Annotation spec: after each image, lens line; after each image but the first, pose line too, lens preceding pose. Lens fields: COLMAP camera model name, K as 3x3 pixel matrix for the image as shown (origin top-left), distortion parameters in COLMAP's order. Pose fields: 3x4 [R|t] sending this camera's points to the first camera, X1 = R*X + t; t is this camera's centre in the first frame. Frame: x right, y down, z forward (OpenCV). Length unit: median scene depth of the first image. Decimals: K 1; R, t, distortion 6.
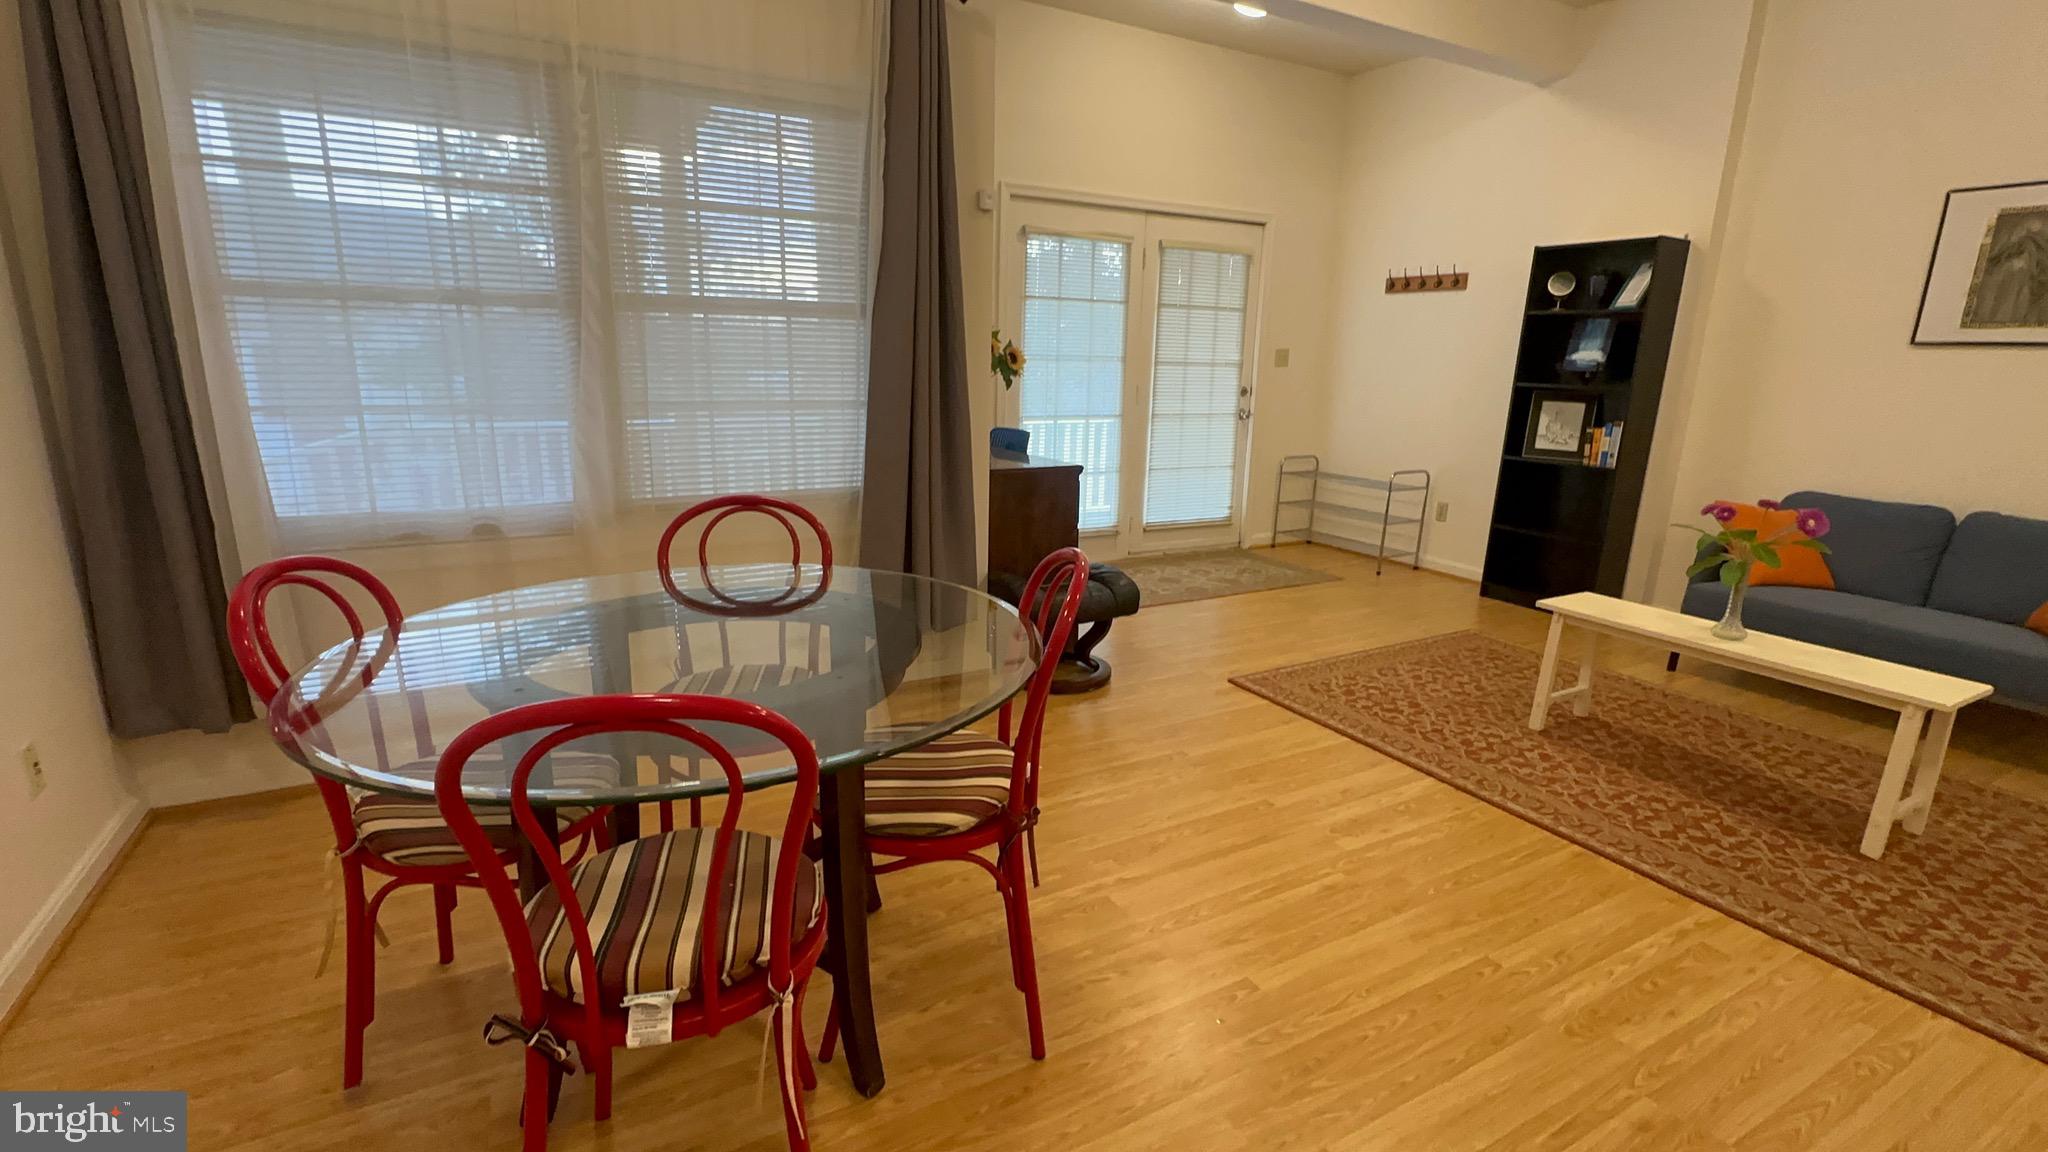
lens RADIAL K [[930.6, 0, 1028.8], [0, 930.6, 578.1], [0, 0, 1]] dist [-0.001980, 0.000507]
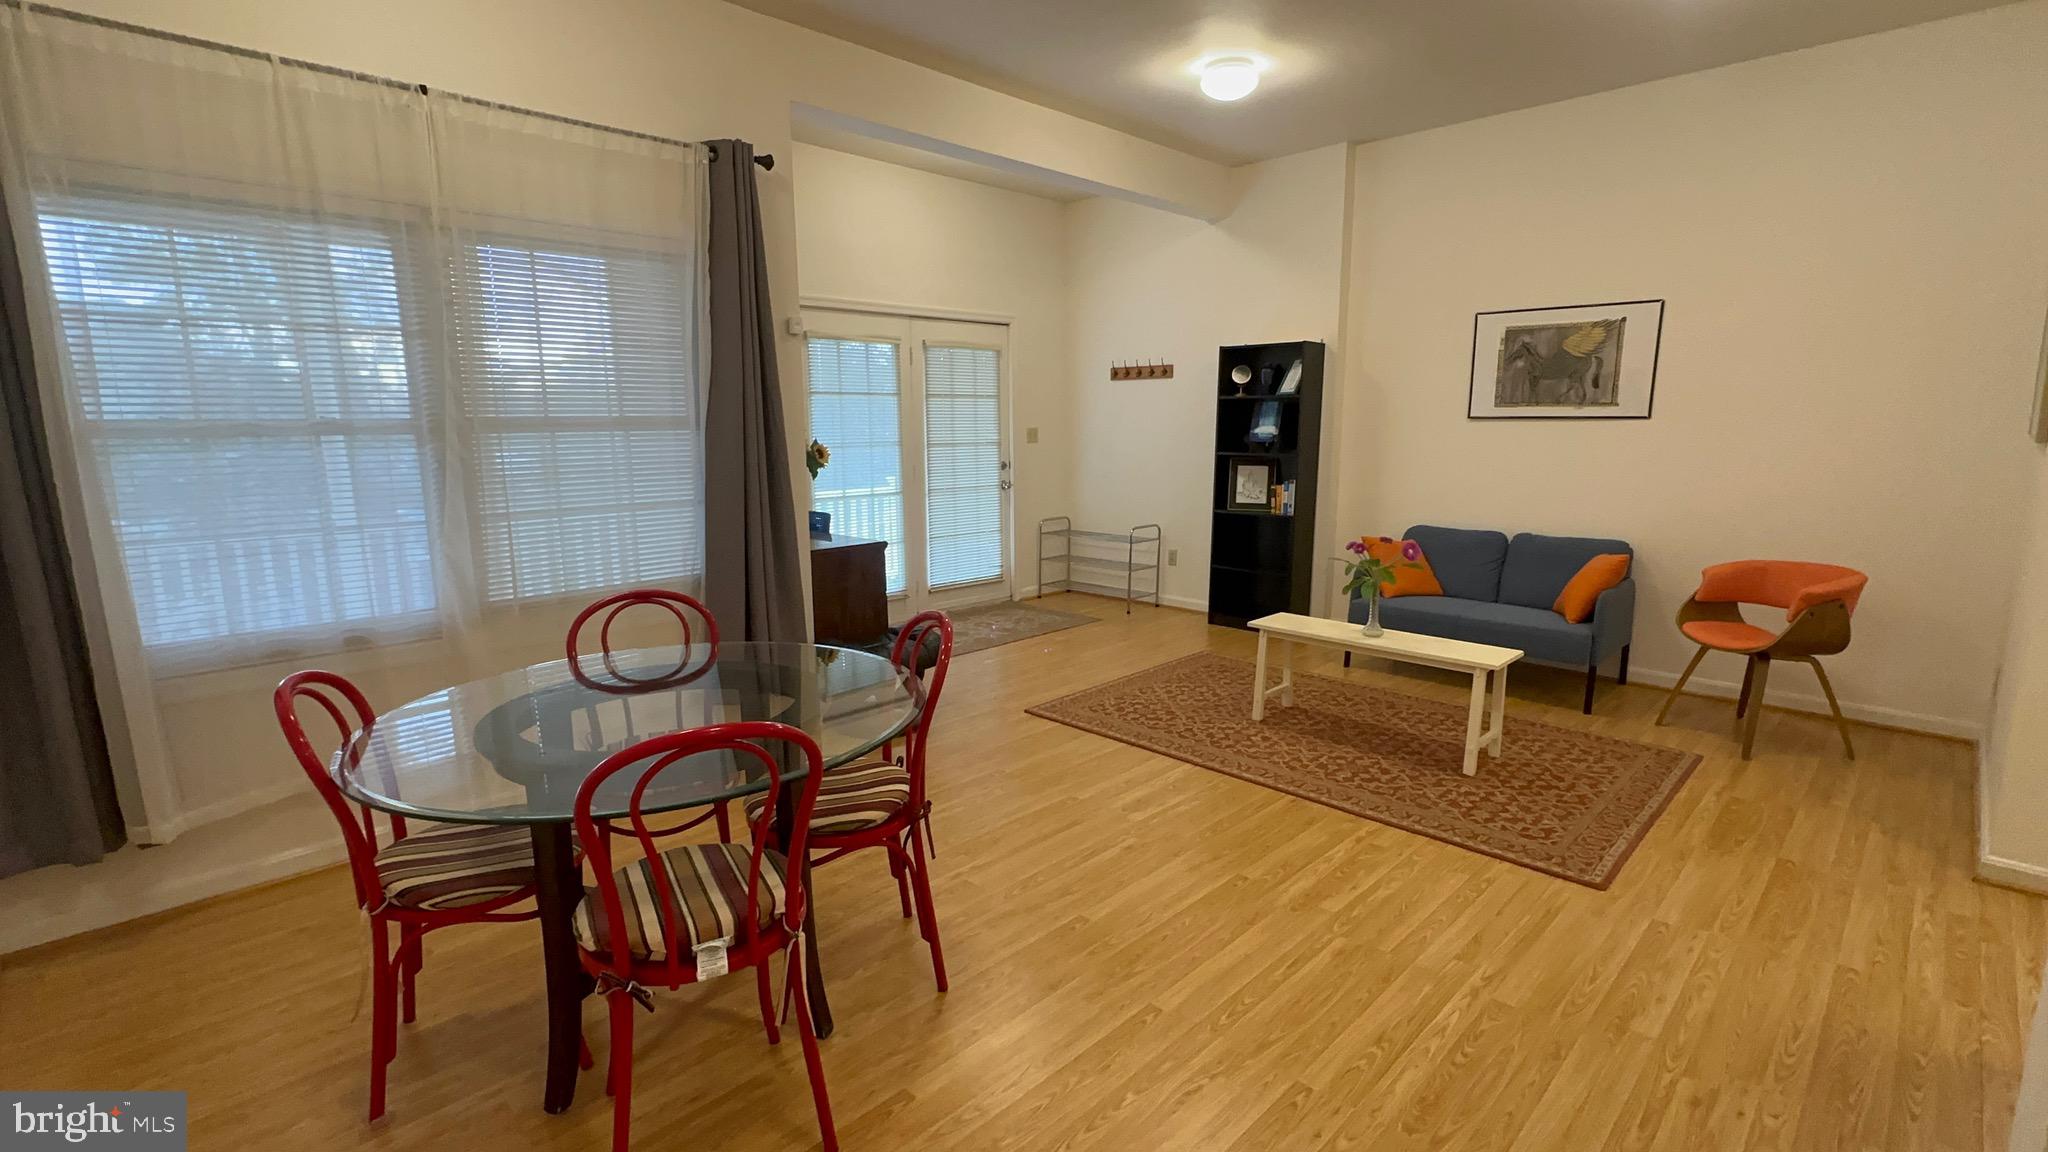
lens RADIAL K [[930.6, 0, 1028.8], [0, 930.6, 578.1], [0, 0, 1]] dist [-0.001980, 0.000507]
pose [[0.961830, -0.075003, 0.263170, -0.094750], [0.091919, 0.994379, -0.052548, 0.002947], [-0.257750, 0.074733, 0.963317, -0.194837]]
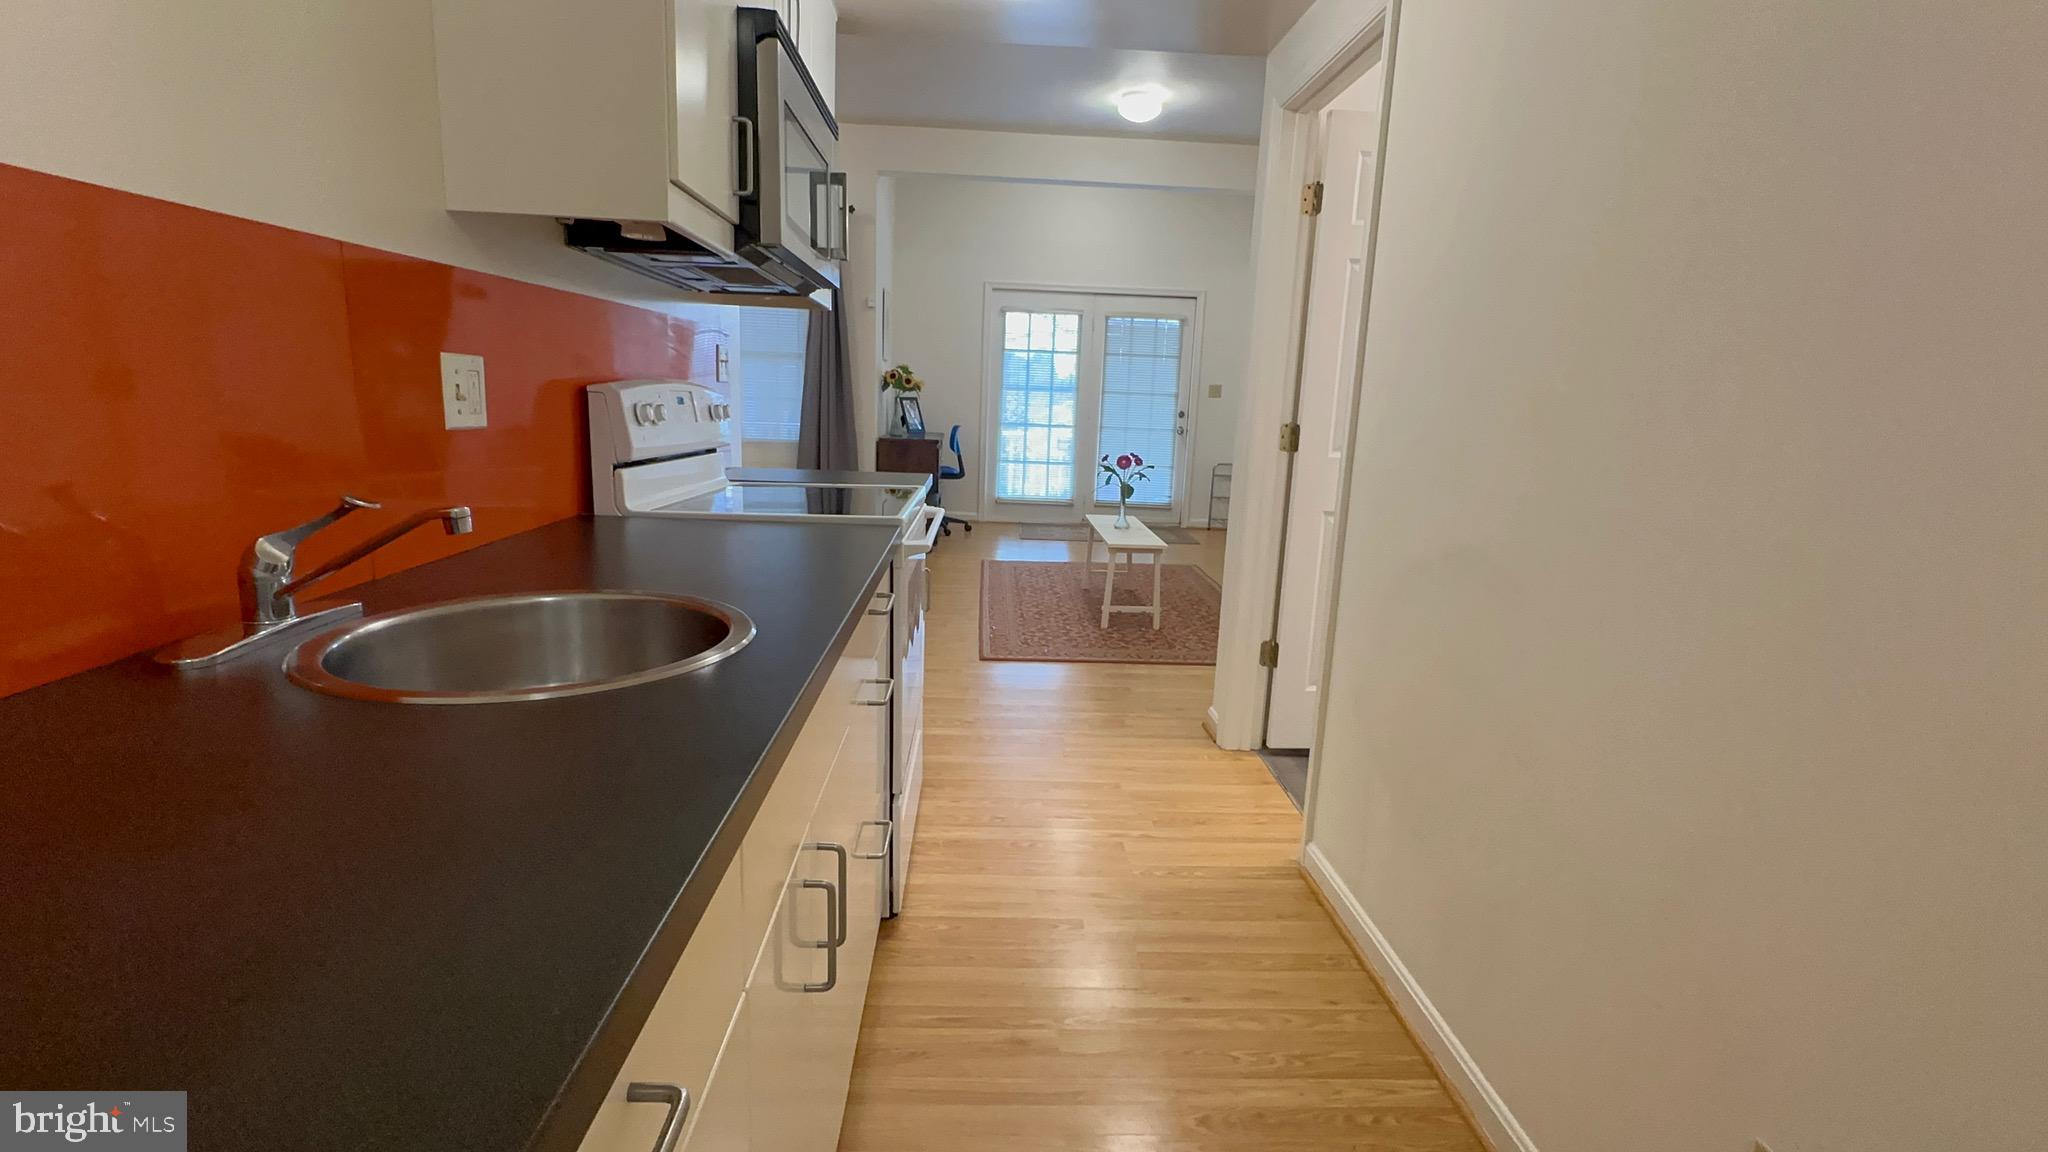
lens RADIAL K [[930.6, 0, 1028.8], [0, 930.6, 578.1], [0, 0, 1]] dist [-0.001980, 0.000507]
pose [[0.895122, 0.096045, -0.435352, 1.180396], [-0.123885, 0.991645, -0.035948, 0.221924], [0.428262, 0.086112, 0.899542, -0.614505]]
